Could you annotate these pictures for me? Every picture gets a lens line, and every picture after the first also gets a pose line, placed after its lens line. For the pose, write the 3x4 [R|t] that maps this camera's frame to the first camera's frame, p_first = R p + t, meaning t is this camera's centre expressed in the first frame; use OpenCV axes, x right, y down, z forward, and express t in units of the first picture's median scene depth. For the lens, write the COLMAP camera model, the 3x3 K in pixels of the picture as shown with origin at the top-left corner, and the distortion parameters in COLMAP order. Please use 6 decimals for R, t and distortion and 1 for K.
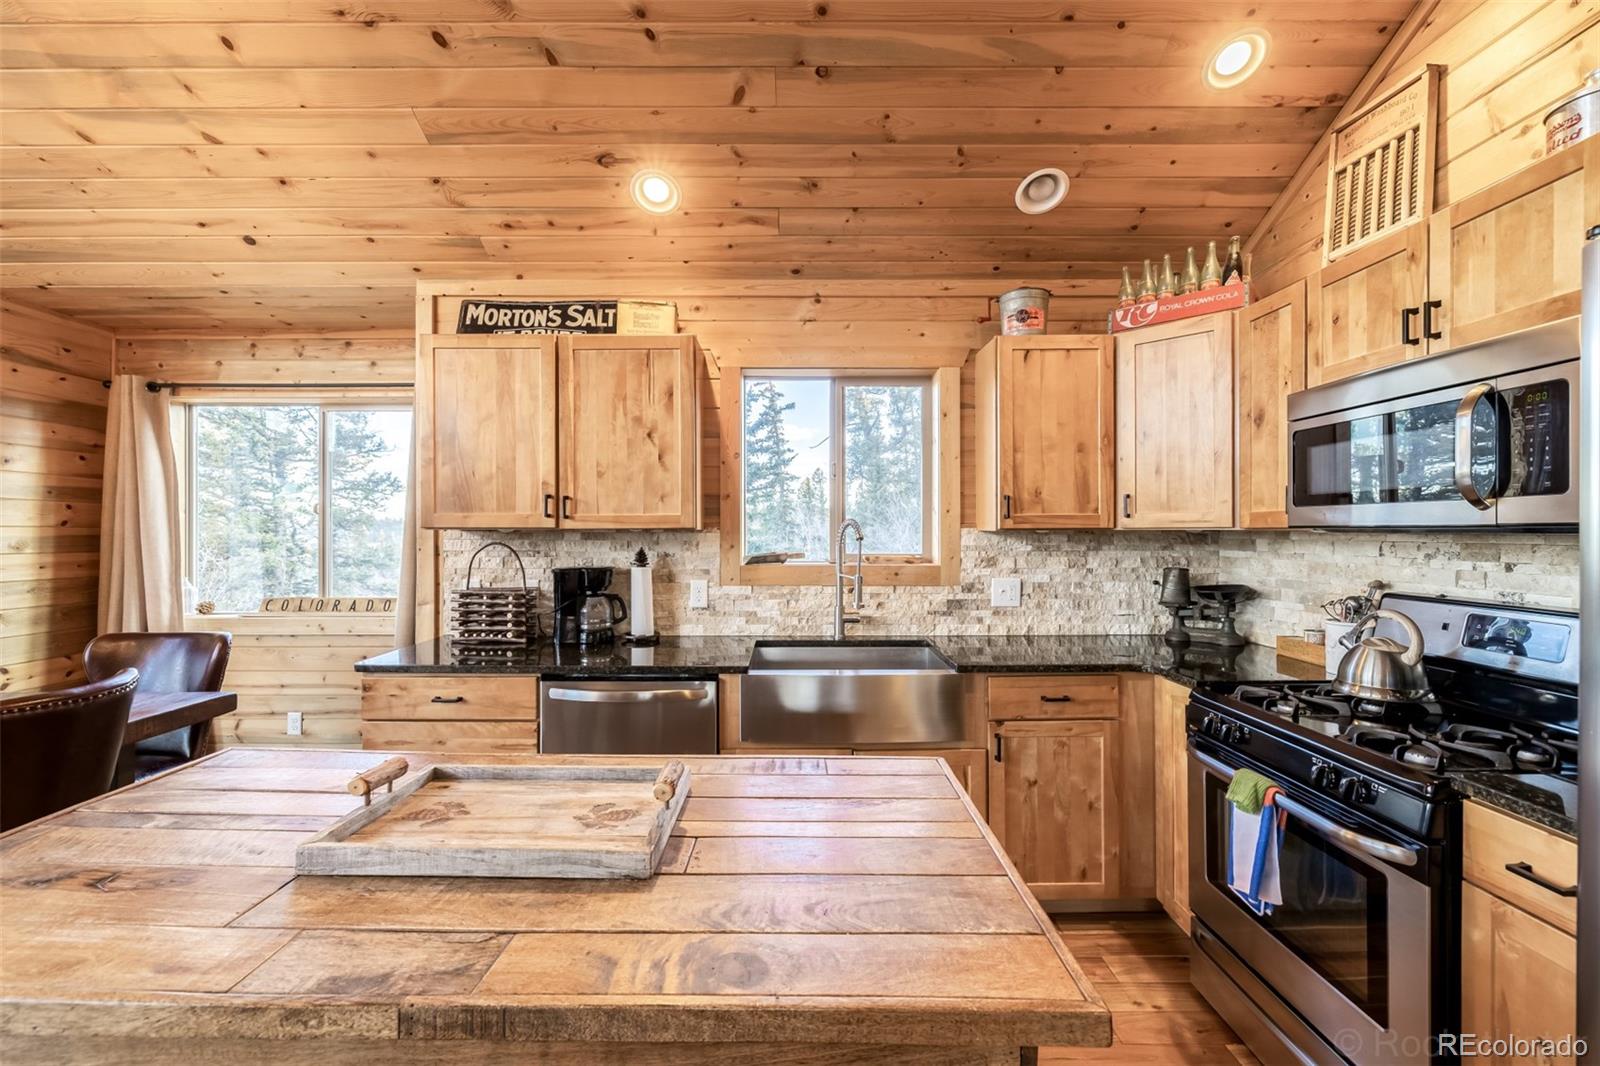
lens RADIAL K [[672.3, 0, 794.6], [0, 672.3, 533.2], [0, 0, 1]] dist [0.002251, -0.000391]
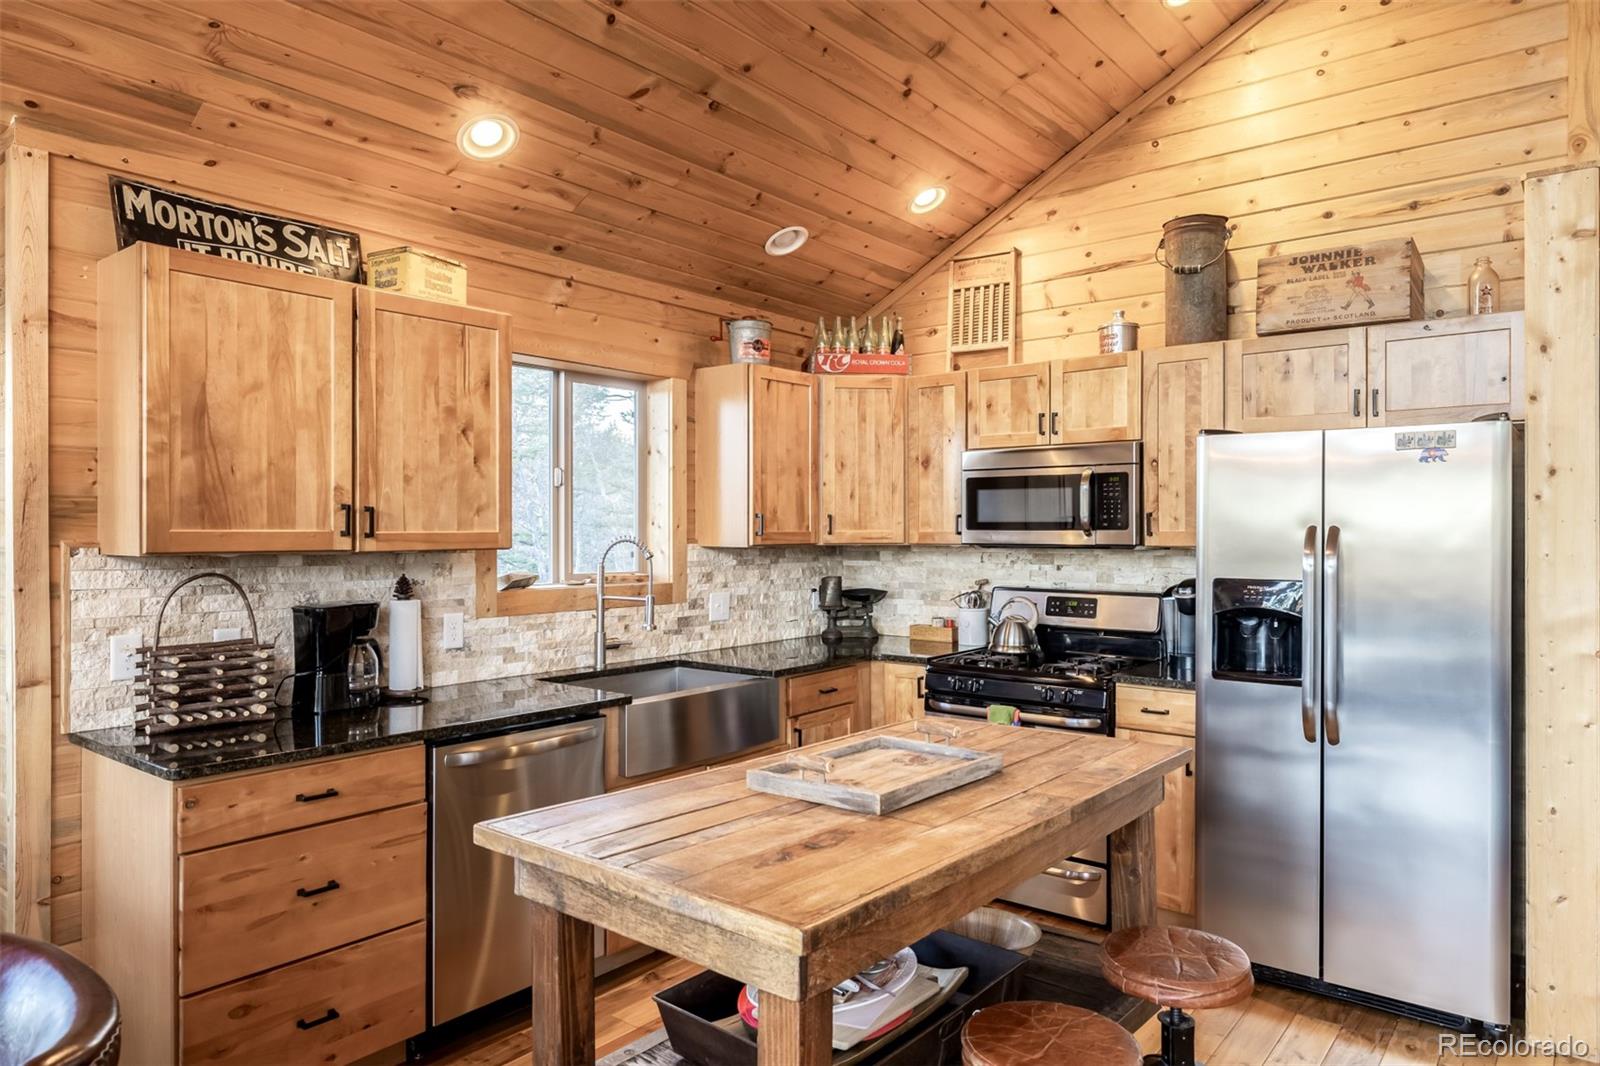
lens RADIAL K [[1013.7, 0, 800.1], [0, 1013.7, 533.4], [0, 0, 1]] dist [0.004389, -0.000822]
pose [[0.625611, -0.001282, 0.780134, -0.897311], [0.002256, 0.999997, -0.000166, -0.024552], [-0.780132, 0.001864, 0.625612, -0.060905]]
